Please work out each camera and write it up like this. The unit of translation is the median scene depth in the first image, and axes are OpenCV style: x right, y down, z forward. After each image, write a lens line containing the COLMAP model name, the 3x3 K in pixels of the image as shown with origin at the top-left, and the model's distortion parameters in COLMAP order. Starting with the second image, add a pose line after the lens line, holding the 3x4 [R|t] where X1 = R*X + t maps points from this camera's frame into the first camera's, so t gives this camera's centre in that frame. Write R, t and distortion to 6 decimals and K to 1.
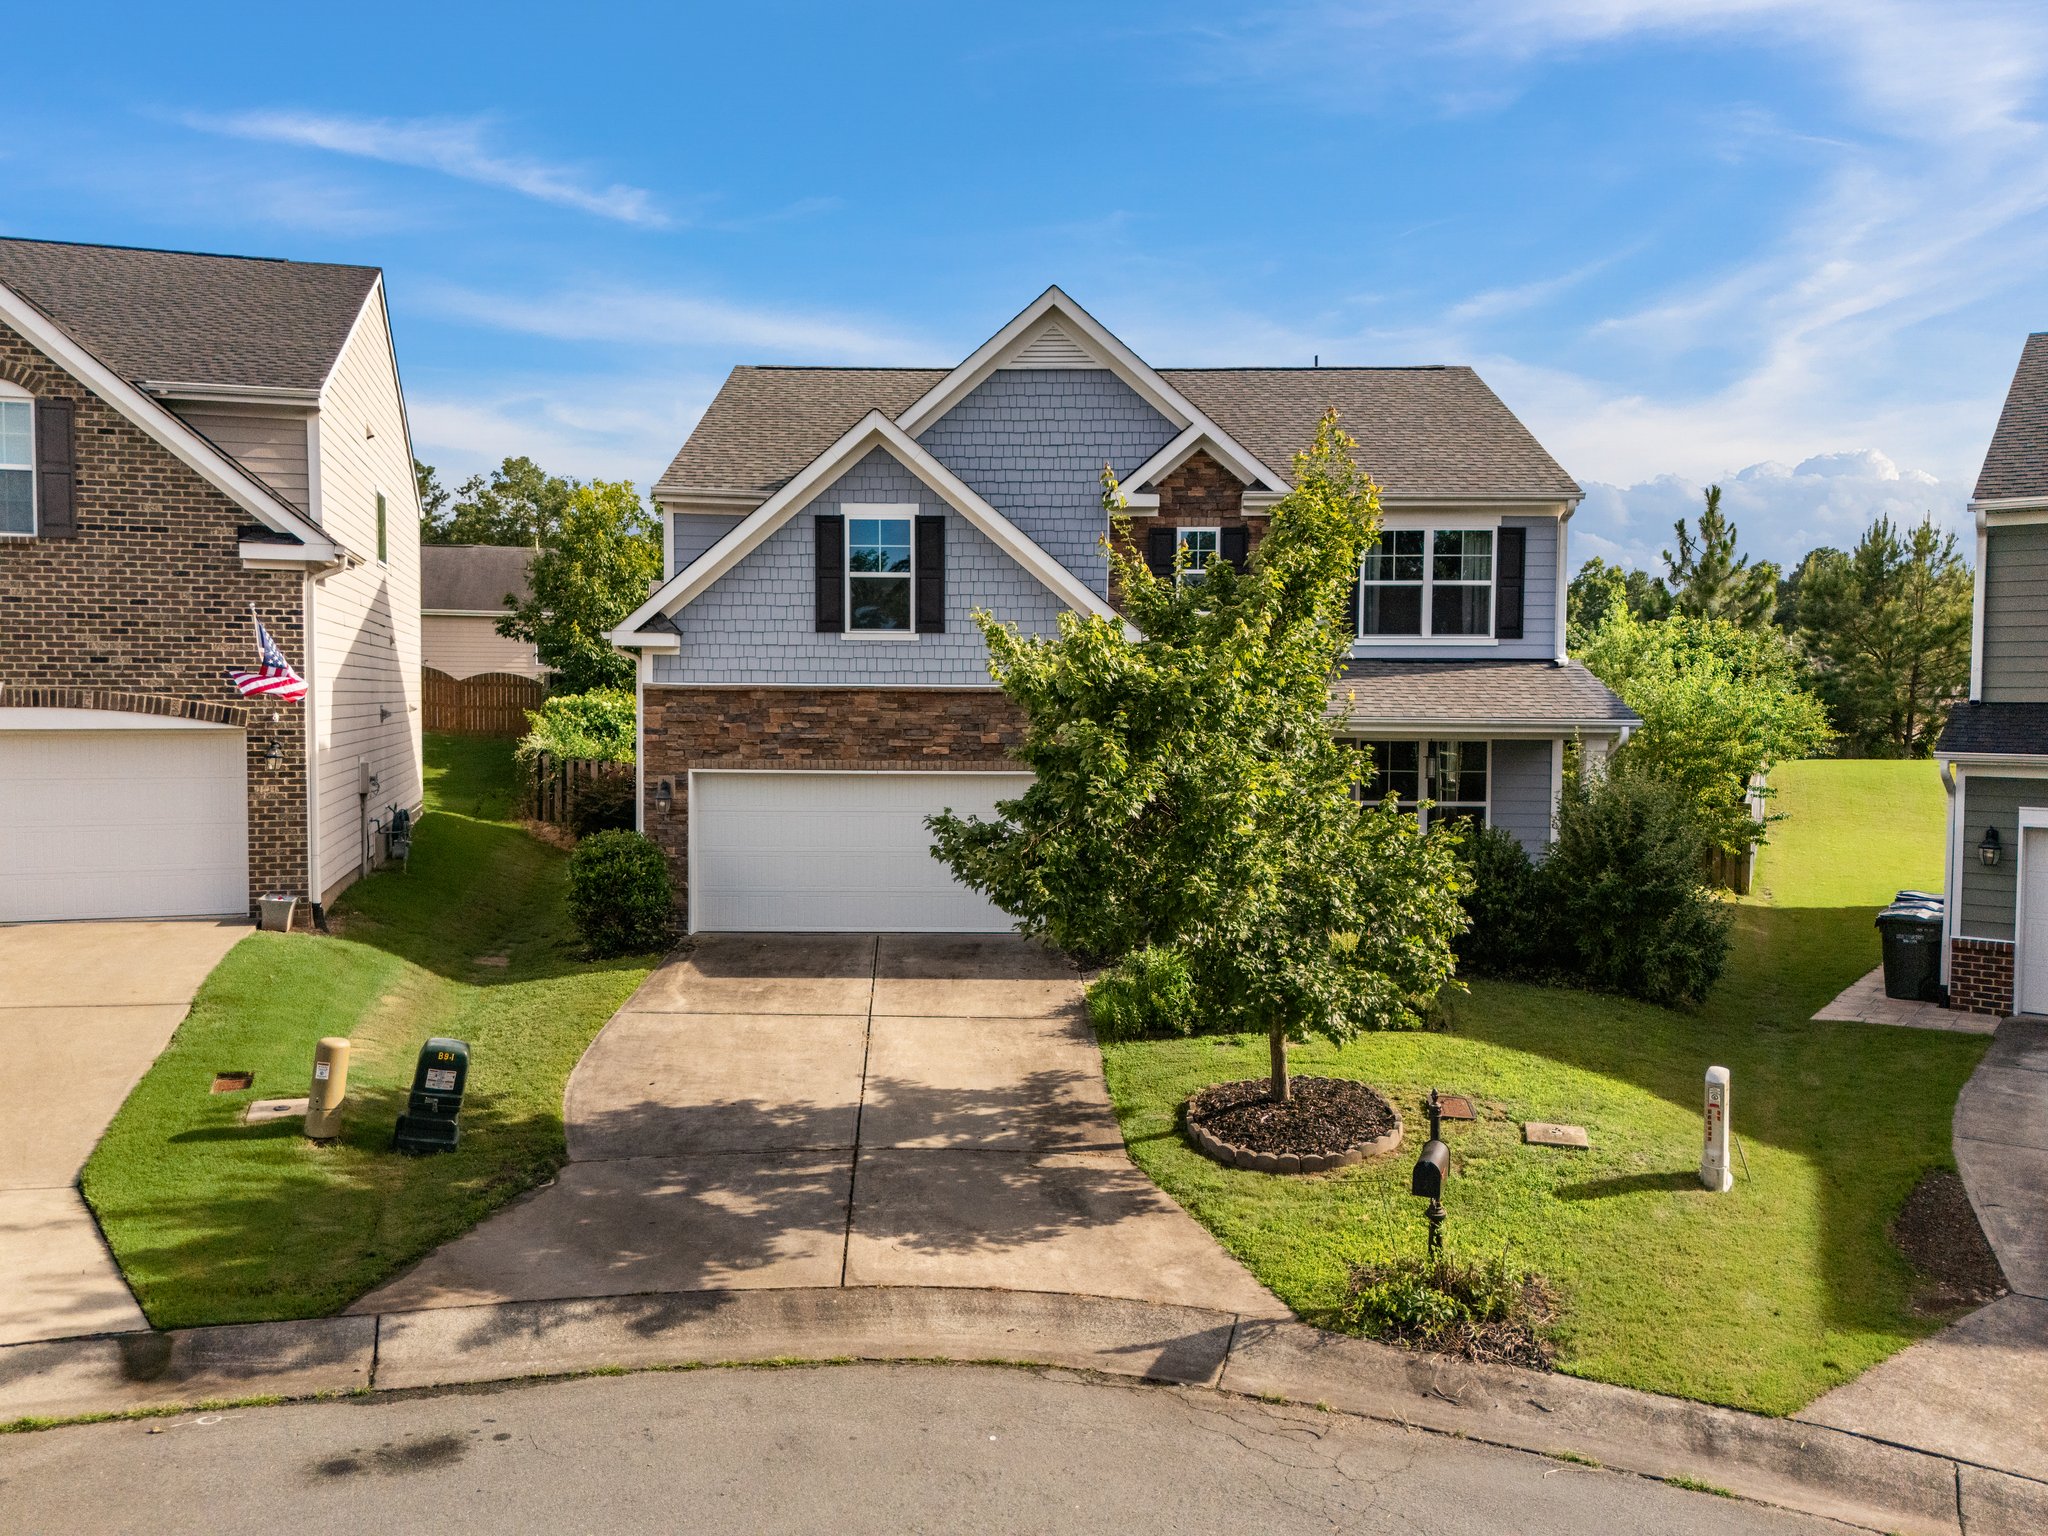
lens RADIAL K [[1505.5, 0, 1024.0], [0, 1505.5, 768.0], [0, 0, 1]] dist [0.079209, -0.083467]
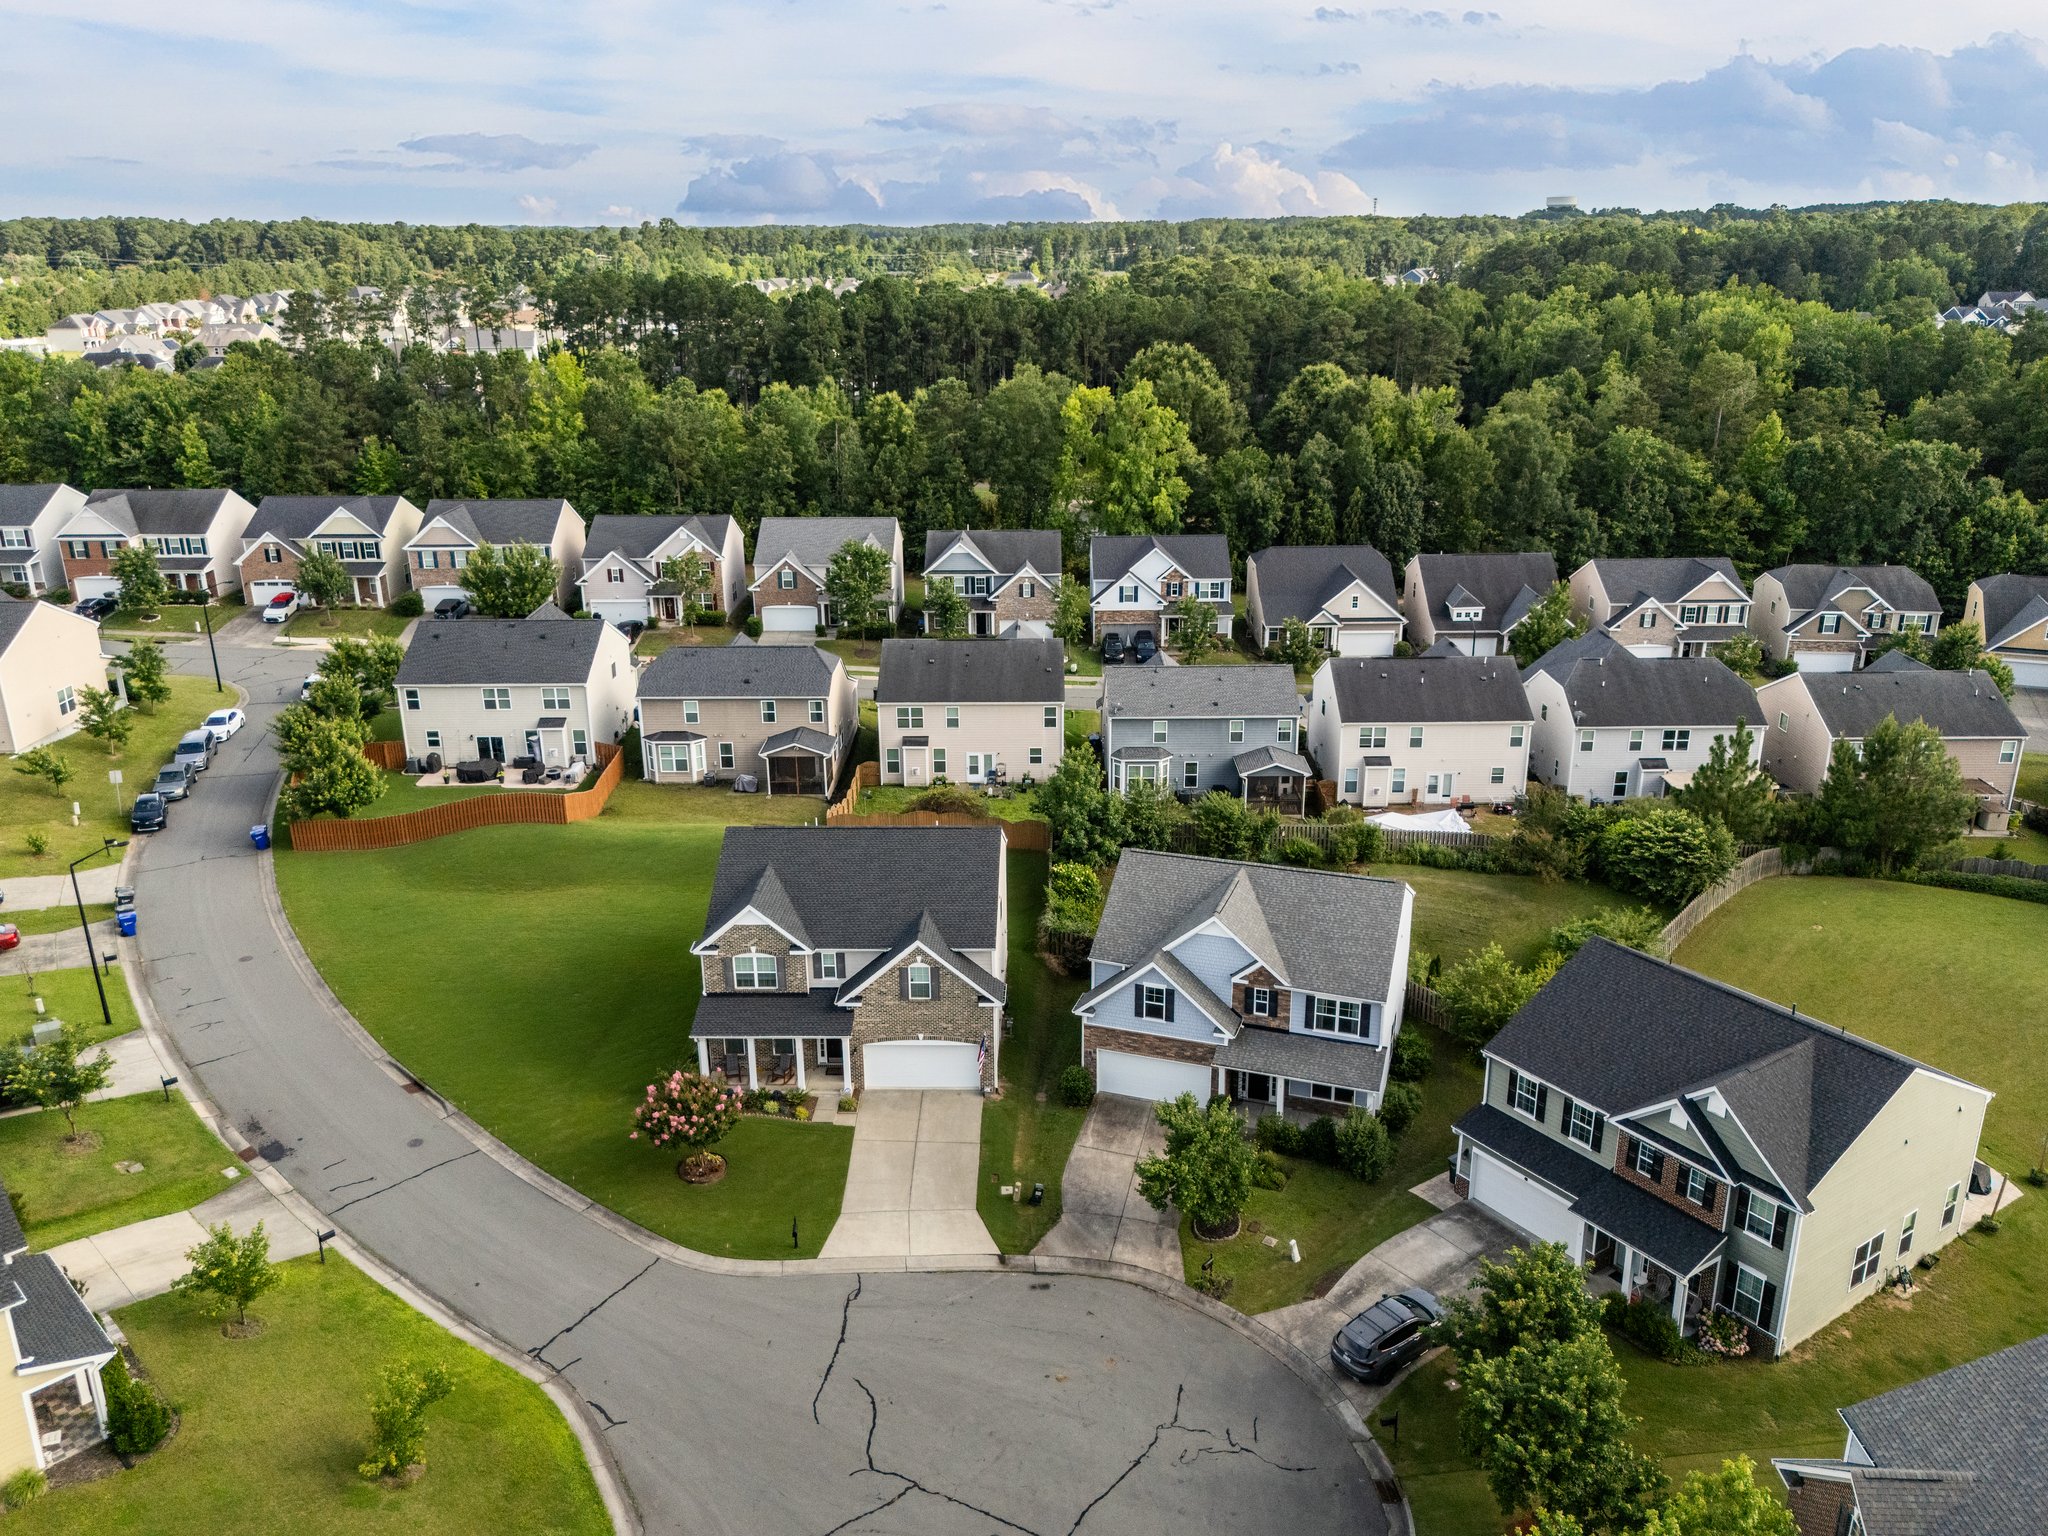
lens RADIAL K [[1533.7, 0, 1030.3], [0, 1533.7, 769.6], [0, 0, 1]] dist [0.087661, -0.130580]
pose [[0.953134, 0.086855, -0.289812, 0.560735], [-0.002990, 0.960565, 0.278041, -1.522476], [0.302532, -0.264144, 0.915807, -1.960228]]
